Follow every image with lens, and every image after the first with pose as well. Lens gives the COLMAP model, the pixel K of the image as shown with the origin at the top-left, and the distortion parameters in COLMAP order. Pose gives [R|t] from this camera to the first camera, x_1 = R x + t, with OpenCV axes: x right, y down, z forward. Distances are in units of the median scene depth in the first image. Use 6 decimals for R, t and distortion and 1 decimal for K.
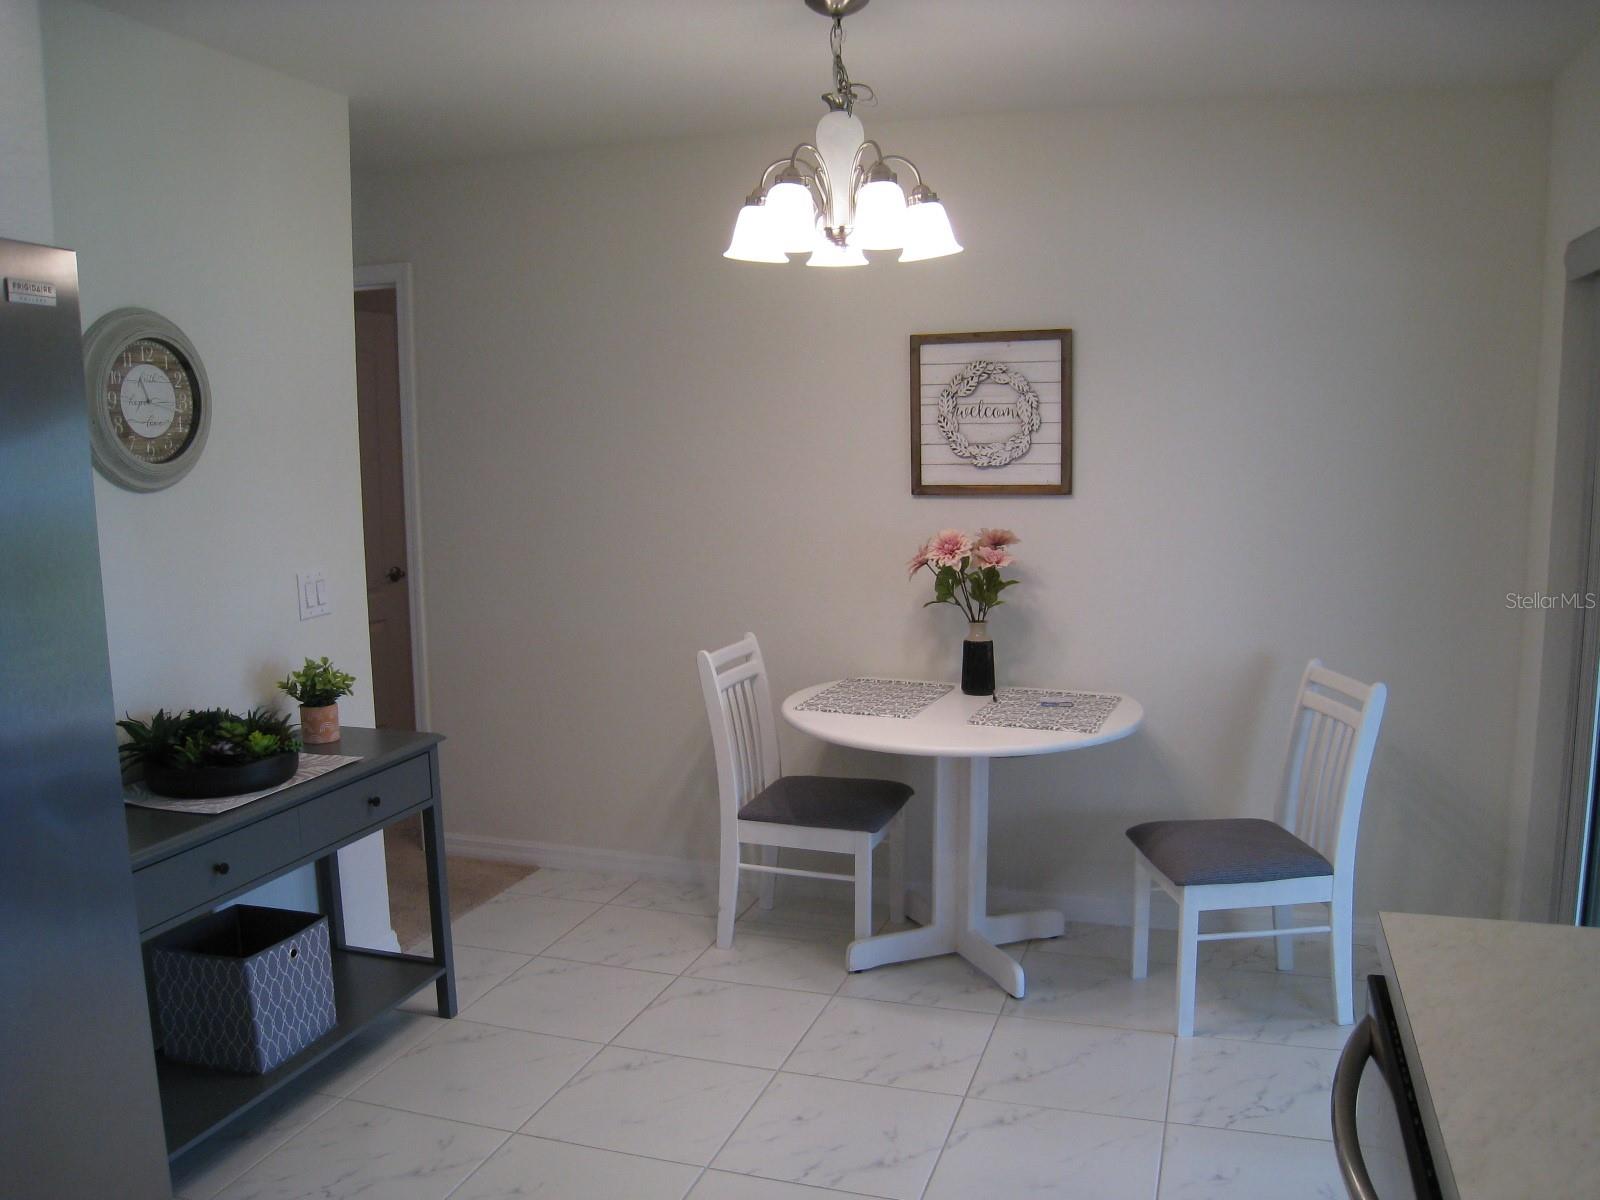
lens RADIAL K [[1301.1, 0, 811.4], [0, 1301.1, 602.3], [0, 0, 1]] dist [-0.166496, 0.104170]
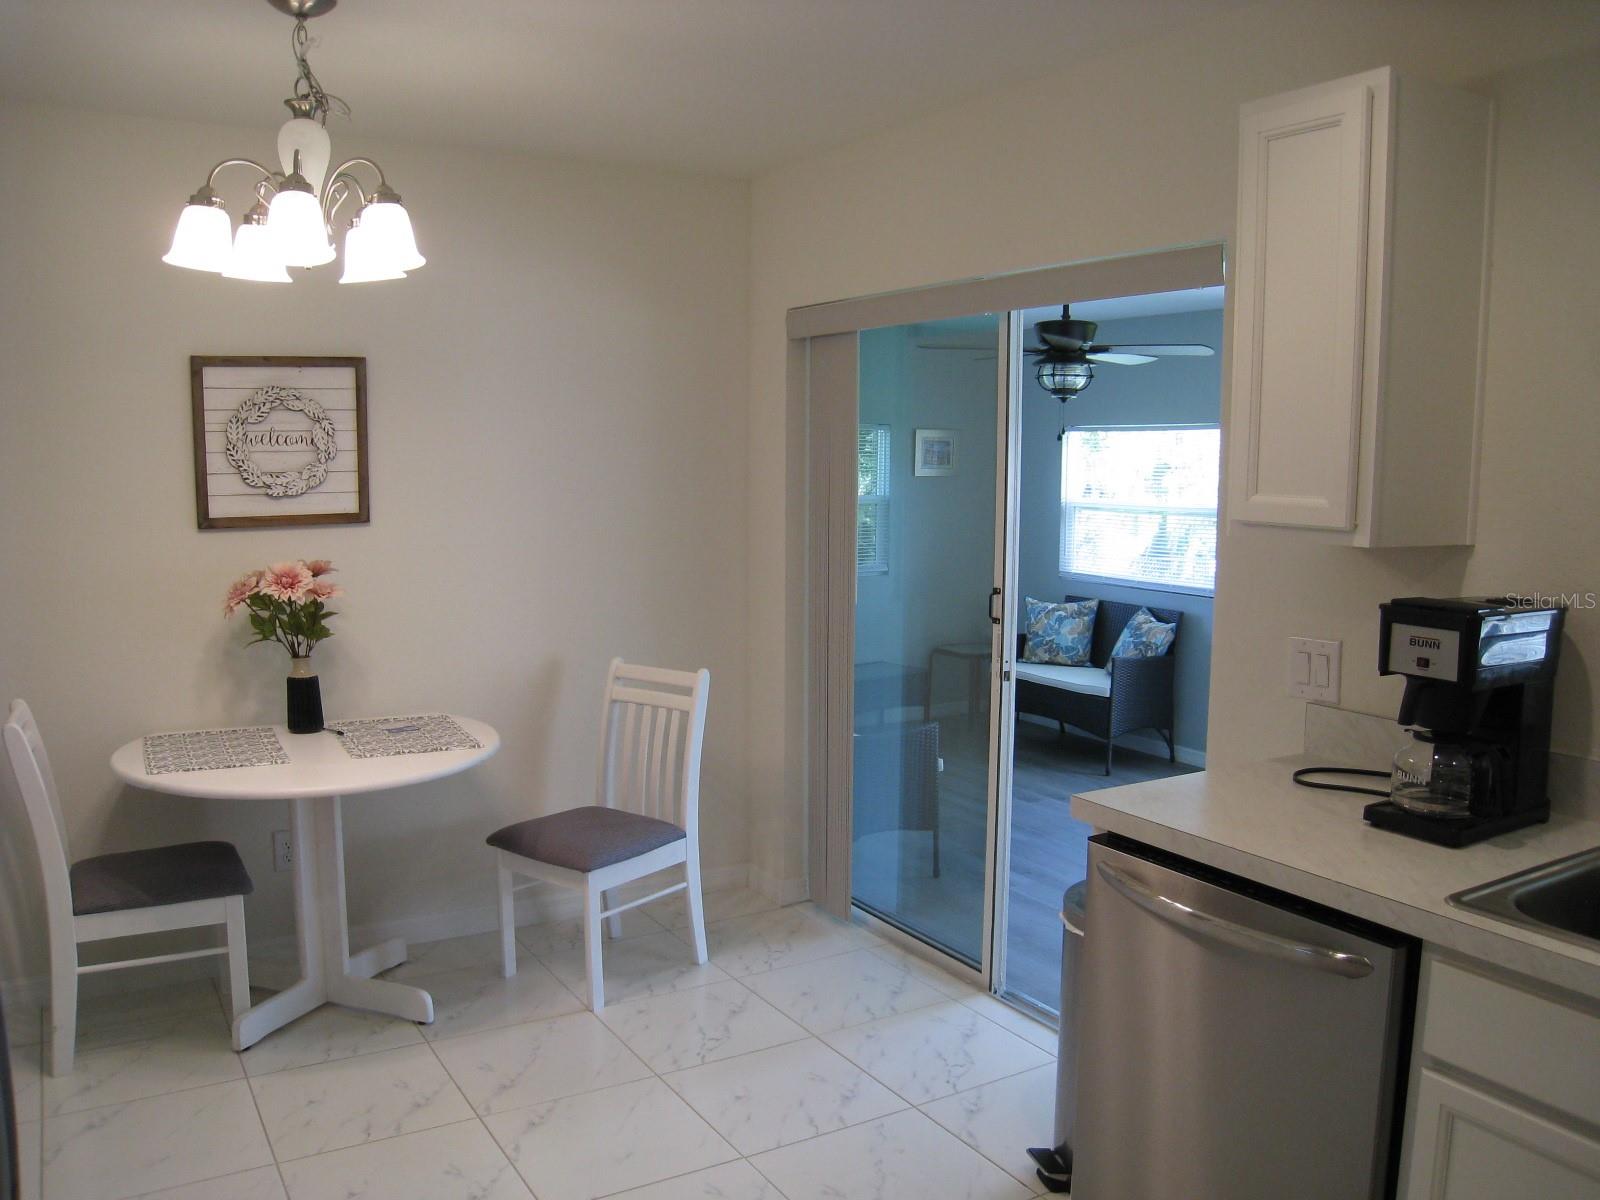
lens RADIAL K [[1301.1, 0, 811.4], [0, 1301.1, 602.3], [0, 0, 1]] dist [-0.166496, 0.104170]
pose [[0.665631, -0.072277, 0.742773, -0.313486], [0.088387, 0.995929, 0.017704, -0.008691], [-0.741029, 0.053867, 0.669309, 0.086627]]
